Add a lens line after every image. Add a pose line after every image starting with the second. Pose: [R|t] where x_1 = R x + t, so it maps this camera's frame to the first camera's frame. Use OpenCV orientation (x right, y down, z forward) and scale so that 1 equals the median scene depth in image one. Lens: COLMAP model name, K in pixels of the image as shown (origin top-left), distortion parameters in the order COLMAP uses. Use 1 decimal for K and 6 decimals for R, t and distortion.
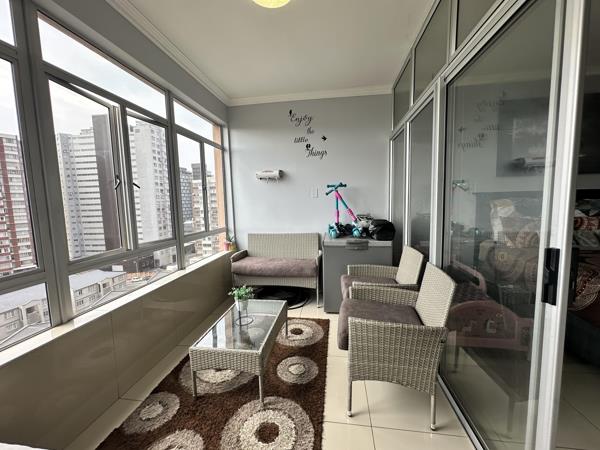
lens RADIAL K [[241.5, 0, 300.0], [0, 241.5, 225.0], [0, 0, 1]] dist [0.002288, 0.000242]
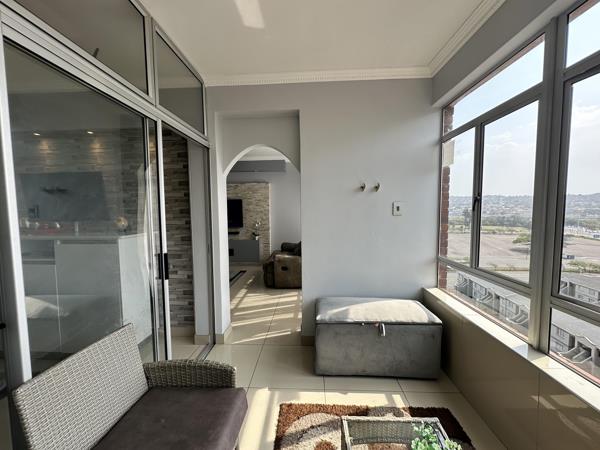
lens RADIAL K [[235.5, 0, 298.7], [0, 235.5, 236.9], [0, 0, 1]] dist [0.000913, 0.000059]
pose [[-0.993089, 0.067777, -0.095811, 0.047307], [0.045749, 0.975367, 0.215791, -0.294524], [0.108077, 0.209916, -0.971728, 1.811009]]
